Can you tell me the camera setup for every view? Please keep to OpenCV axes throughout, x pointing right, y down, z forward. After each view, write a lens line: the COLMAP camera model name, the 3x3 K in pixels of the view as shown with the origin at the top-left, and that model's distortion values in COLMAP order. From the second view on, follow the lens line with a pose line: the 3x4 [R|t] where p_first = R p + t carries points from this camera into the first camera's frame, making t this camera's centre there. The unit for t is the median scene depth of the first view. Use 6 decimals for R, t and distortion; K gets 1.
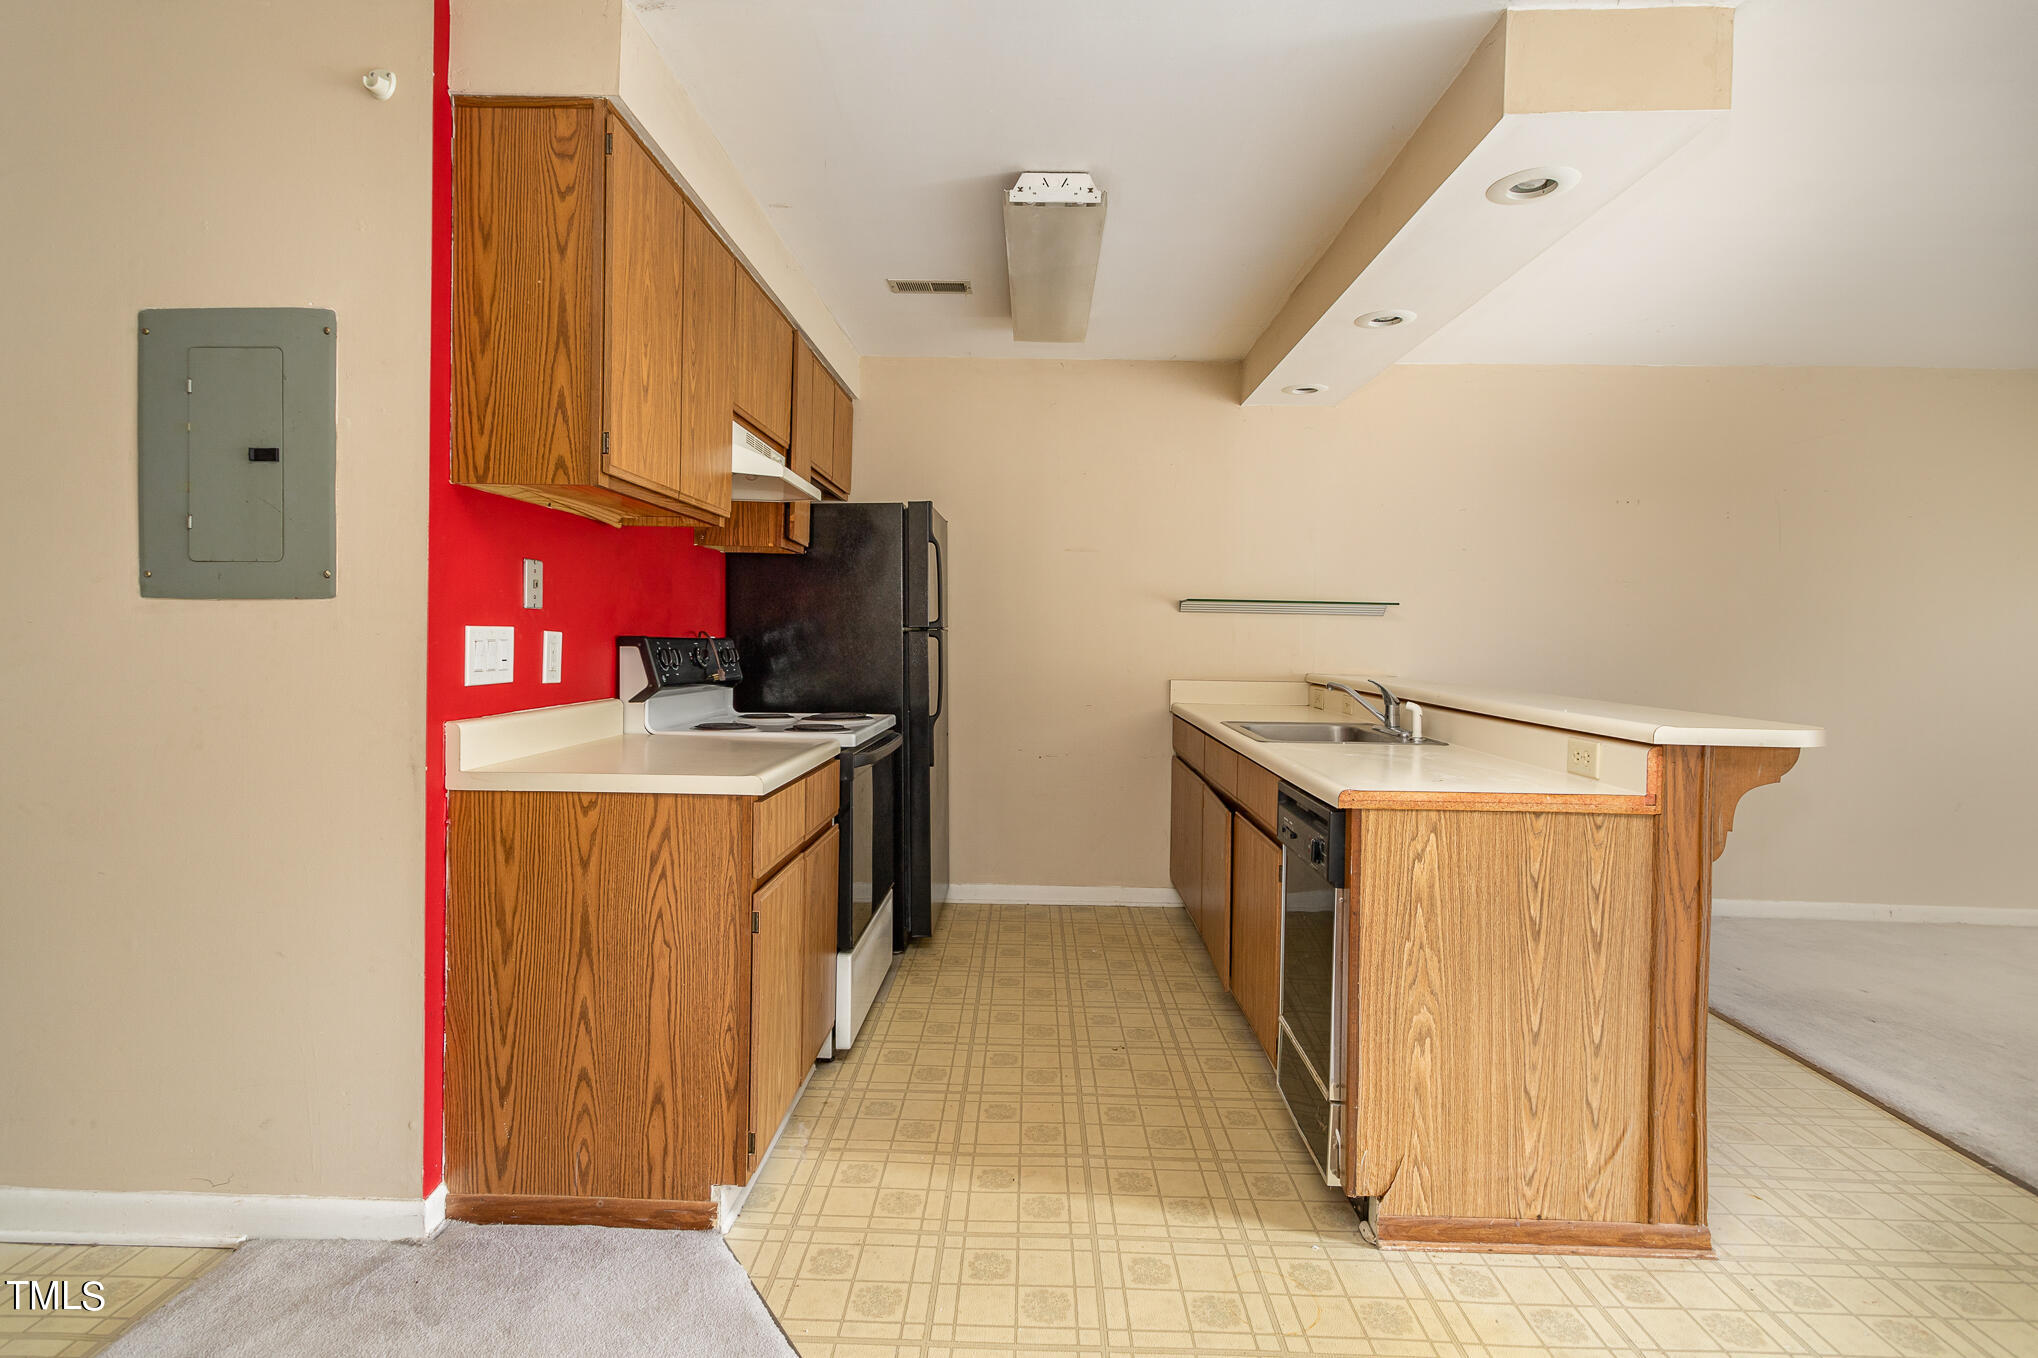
lens RADIAL K [[973.6, 0, 1014.8], [0, 973.6, 669.5], [0, 0, 1]] dist [0.003310, 0.000615]
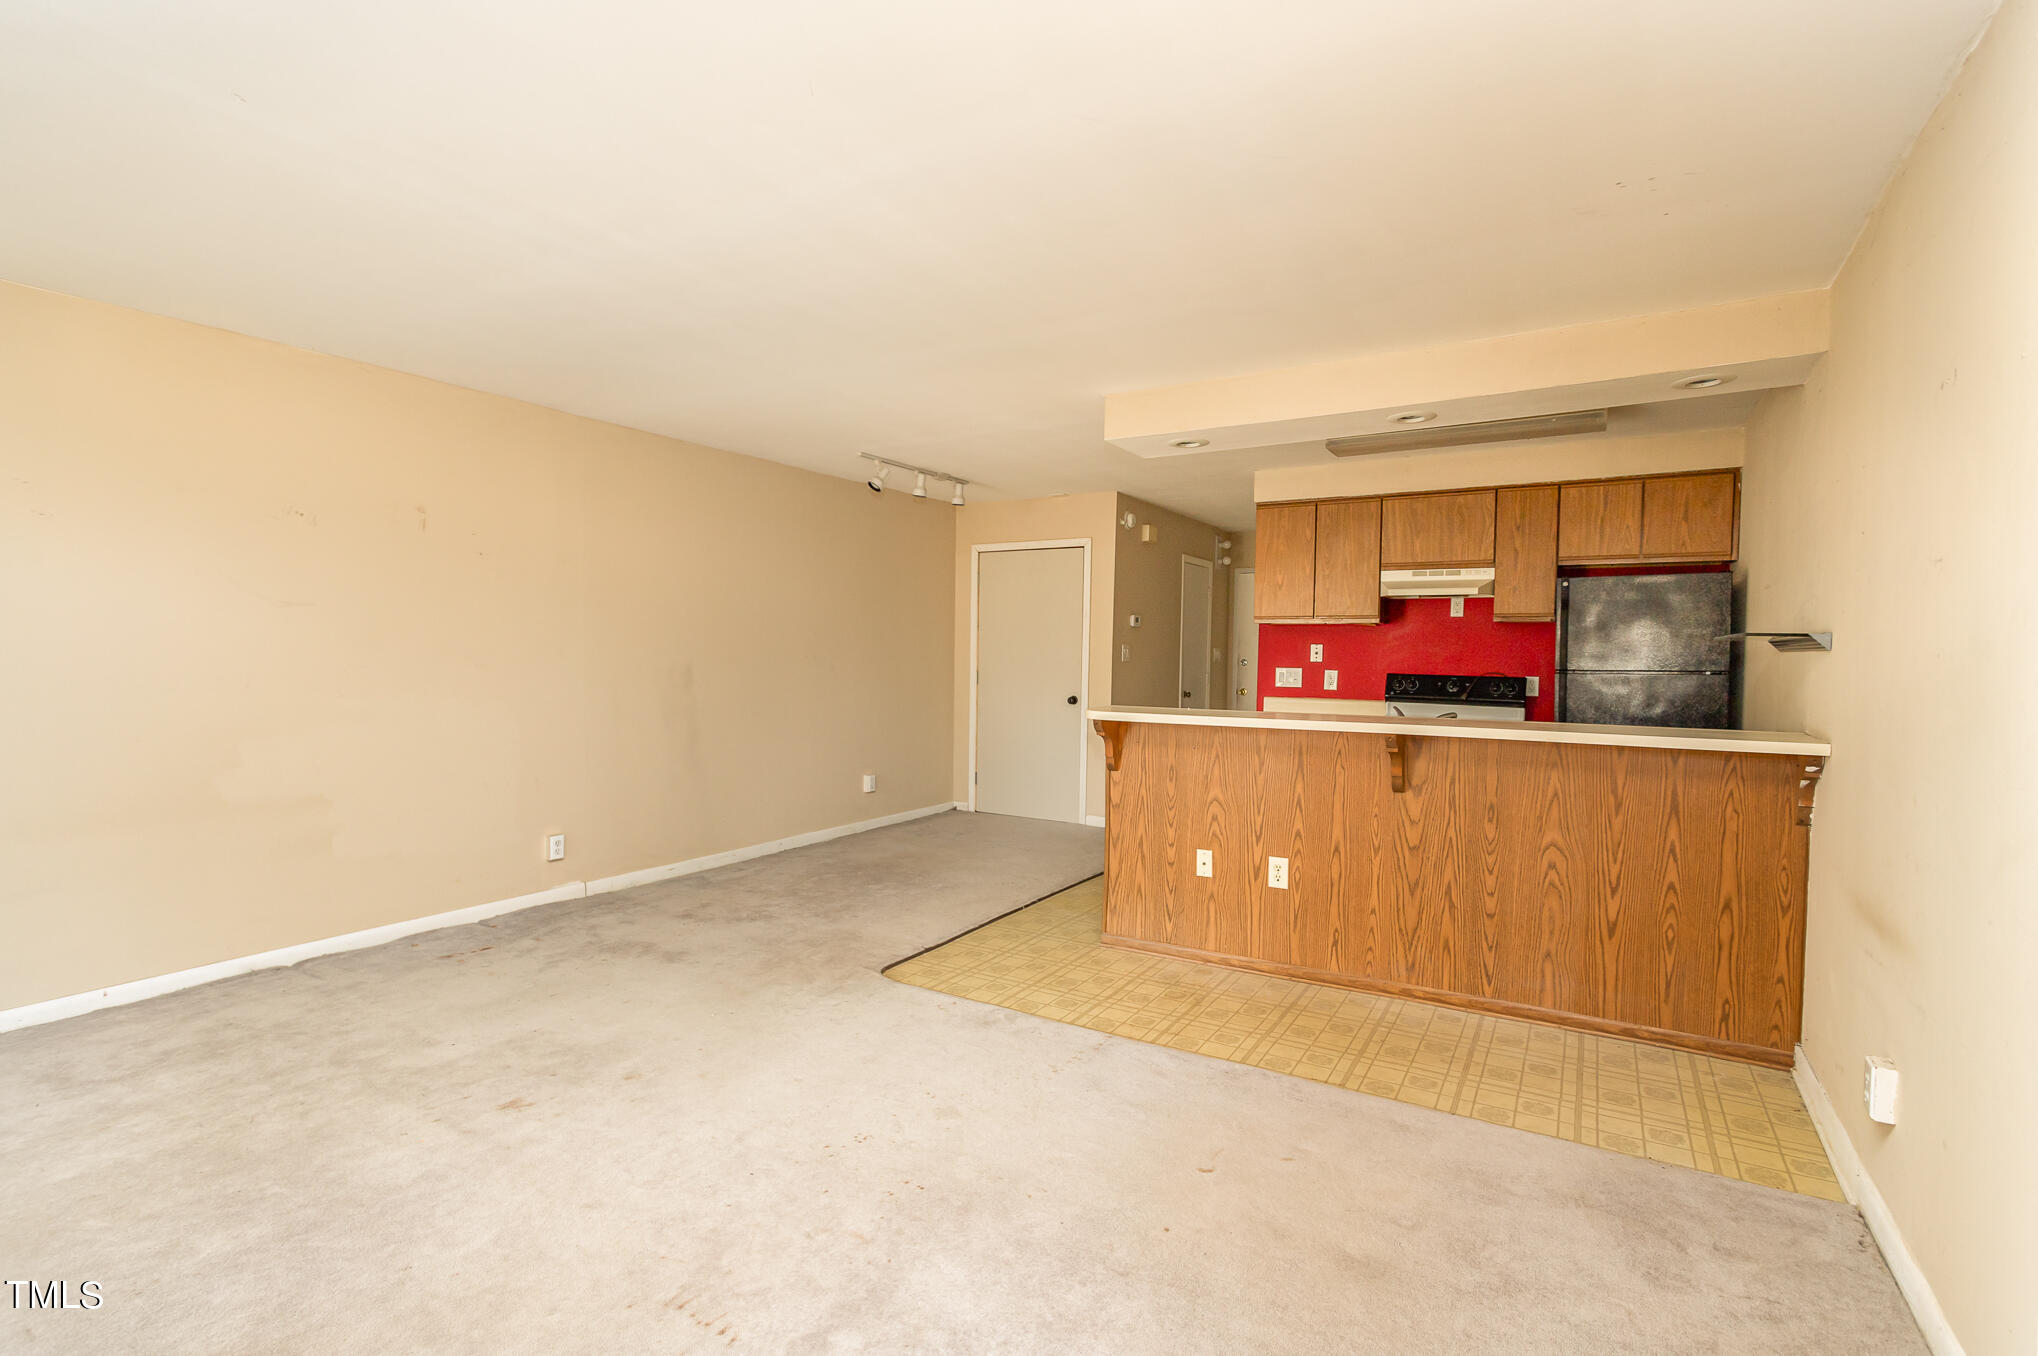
lens RADIAL K [[965.2, 0, 1013.3], [0, 965.2, 708.1], [0, 0, 1]] dist [0.001939, 0.000280]
pose [[-0.495576, 0.024926, -0.868207, 2.614460], [-0.053075, 0.996851, 0.058915, -0.053852], [0.866941, 0.075277, -0.492693, 1.821065]]
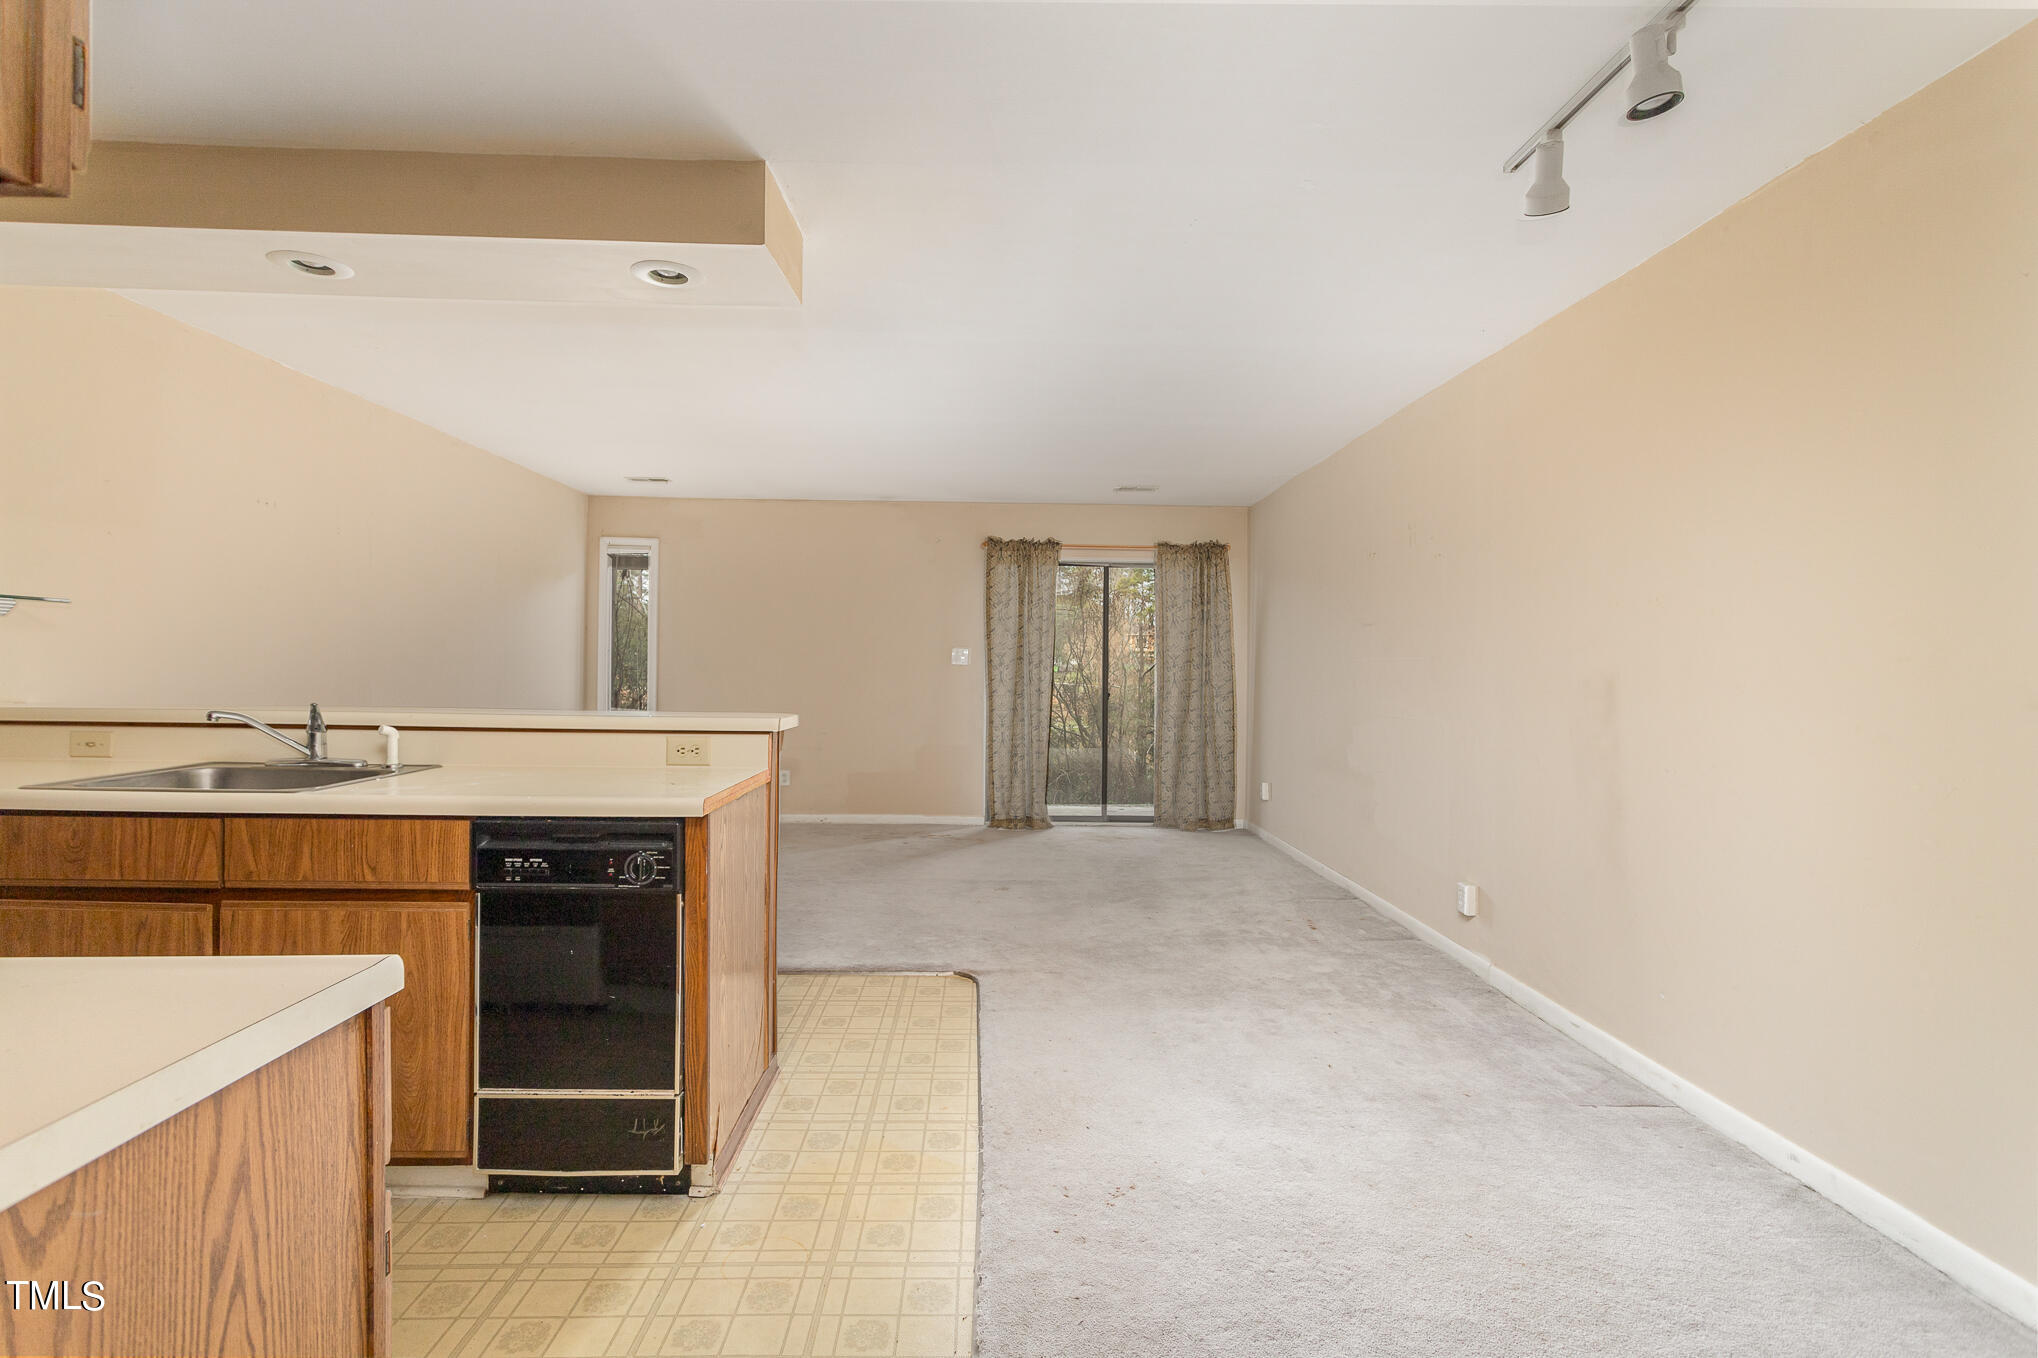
lens RADIAL K [[965.2, 0, 1013.3], [0, 965.2, 709.1], [0, 0, 1]] dist [0.001939, 0.000280]
pose [[-0.046766, -0.062374, 0.996957, -0.731784], [0.022630, 0.997726, 0.063484, -0.035513], [-0.998649, 0.025530, -0.045248, 0.688319]]
